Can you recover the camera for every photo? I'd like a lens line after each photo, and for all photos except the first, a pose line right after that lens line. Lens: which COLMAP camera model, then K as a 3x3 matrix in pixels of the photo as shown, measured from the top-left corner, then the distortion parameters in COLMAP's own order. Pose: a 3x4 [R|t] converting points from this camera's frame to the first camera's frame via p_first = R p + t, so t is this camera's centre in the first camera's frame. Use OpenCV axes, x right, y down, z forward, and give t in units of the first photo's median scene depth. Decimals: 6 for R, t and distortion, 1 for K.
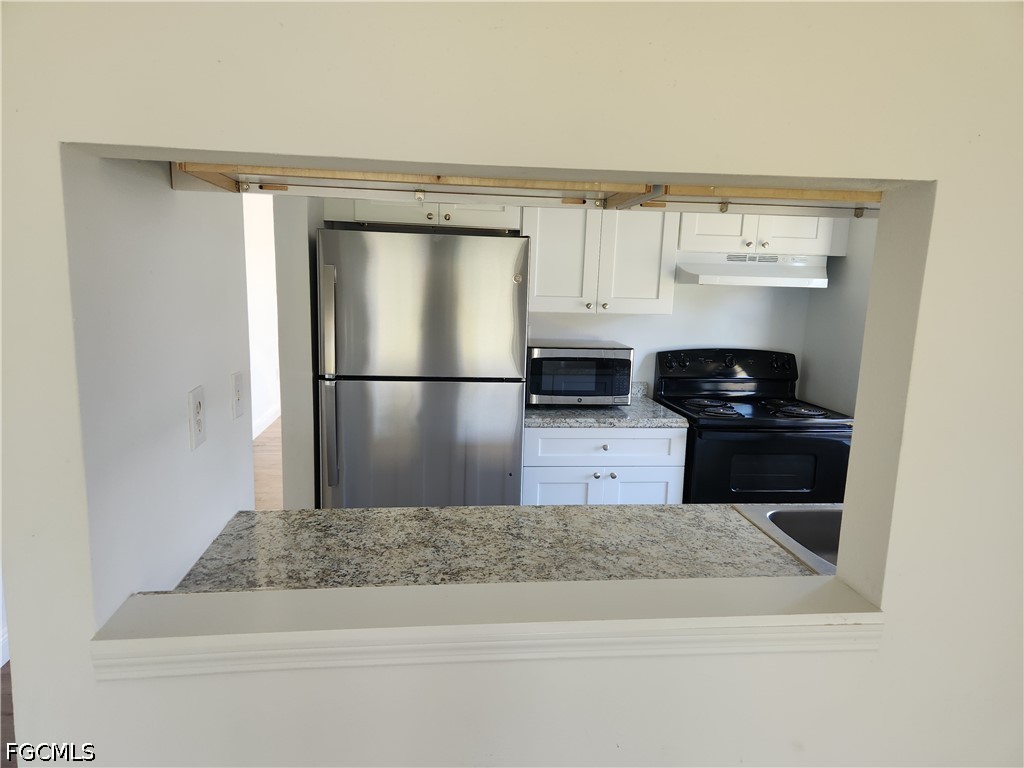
lens RADIAL K [[688.3, 0, 512.0], [0, 688.3, 384.0], [0, 0, 1]] dist [0.086360, -0.059558]
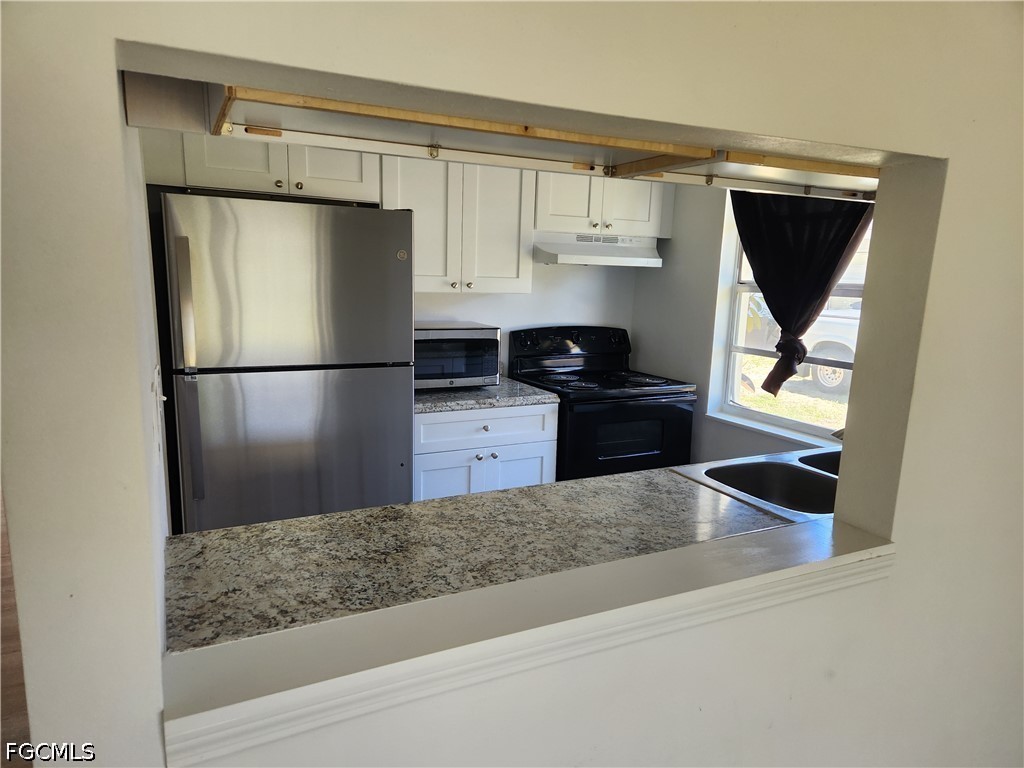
lens RADIAL K [[688.3, 0, 512.0], [0, 688.3, 384.0], [0, 0, 1]] dist [0.086360, -0.059558]
pose [[0.938464, -0.060036, 0.340119, -0.161842], [0.053092, 0.998148, 0.029696, 0.001223], [-0.341272, -0.009811, 0.939914, 0.058455]]
